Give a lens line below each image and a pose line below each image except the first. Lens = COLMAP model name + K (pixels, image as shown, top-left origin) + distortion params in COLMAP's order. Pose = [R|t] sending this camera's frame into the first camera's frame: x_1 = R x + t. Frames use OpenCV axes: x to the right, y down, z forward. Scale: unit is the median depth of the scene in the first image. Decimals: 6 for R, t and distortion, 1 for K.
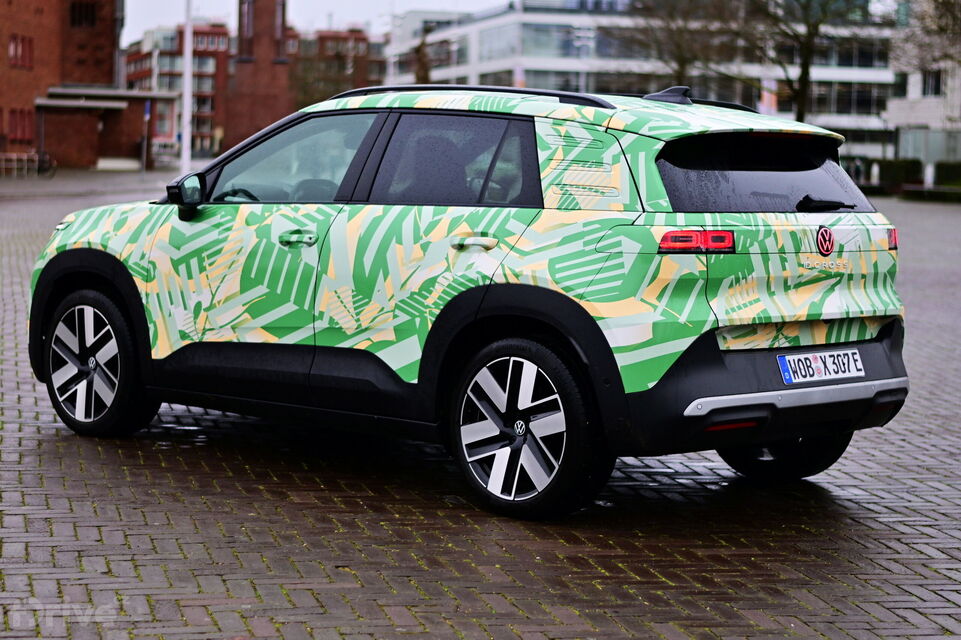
lens RADIAL K [[2144.6, 0, 480.5], [0, 2144.6, 320.0], [0, 0, 1]] dist [-0.036844, 0.198541]
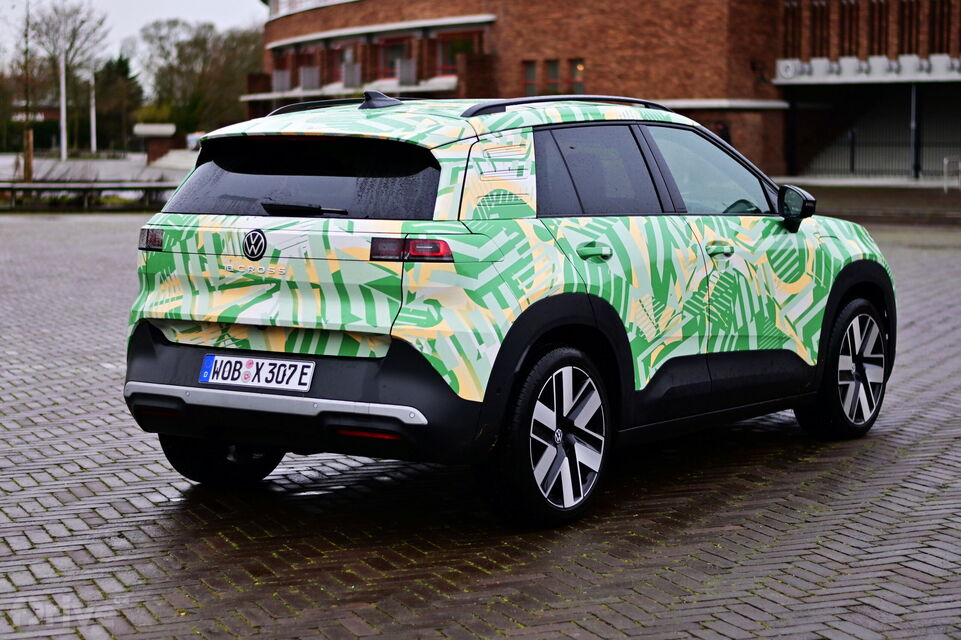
lens RADIAL K [[2144.6, 0, 480.5], [0, 2144.6, 320.0], [0, 0, 1]] dist [-0.036844, 0.198541]
pose [[0.160323, 0.058612, -0.985323, 1.099544], [-0.072785, 0.996220, 0.047417, -0.054368], [0.984377, 0.064115, 0.163983, 0.903892]]
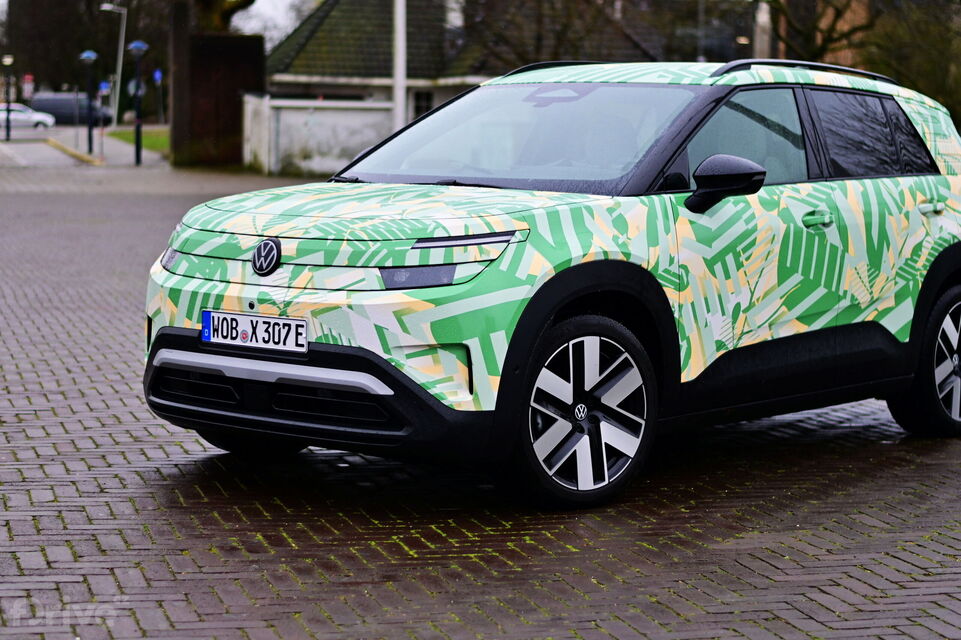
lens RADIAL K [[2144.6, 0, 480.5], [0, 2144.6, 320.0], [0, 0, 1]] dist [-0.036844, 0.198541]
pose [[-0.051861, -0.116343, 0.991854, -1.276732], [0.057712, 0.991182, 0.119282, -0.143904], [-0.996985, 0.063428, -0.044689, 1.471275]]
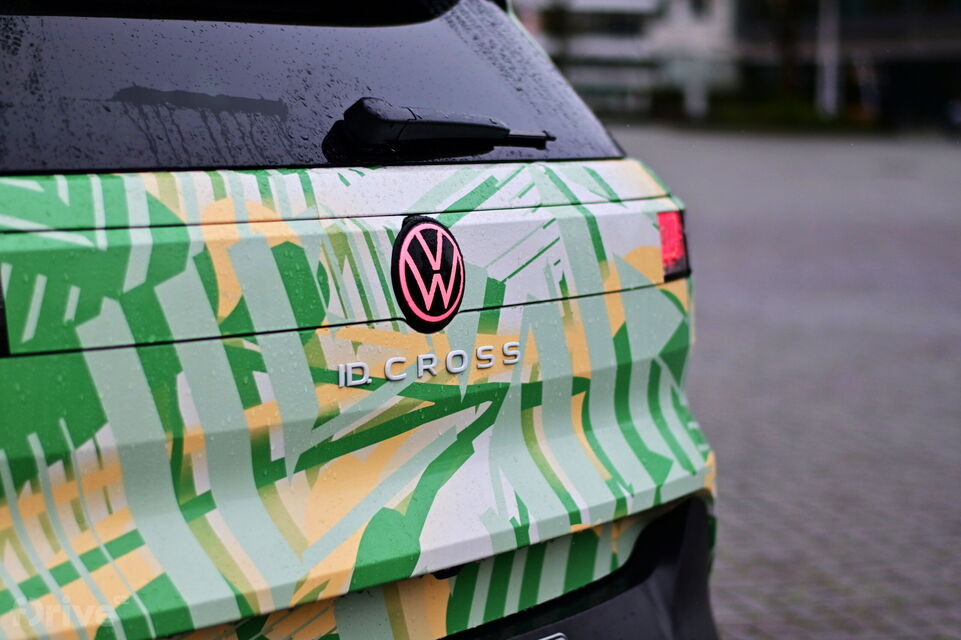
lens RADIAL K [[2144.6, 0, 480.5], [0, 2144.6, 320.0], [0, 0, 1]] dist [-0.036844, 0.198541]
pose [[0.994065, -0.022729, 0.106391, 0.133155], [0.019424, 0.999299, 0.032002, -0.037800], [-0.107044, -0.029746, 0.993809, 0.705810]]
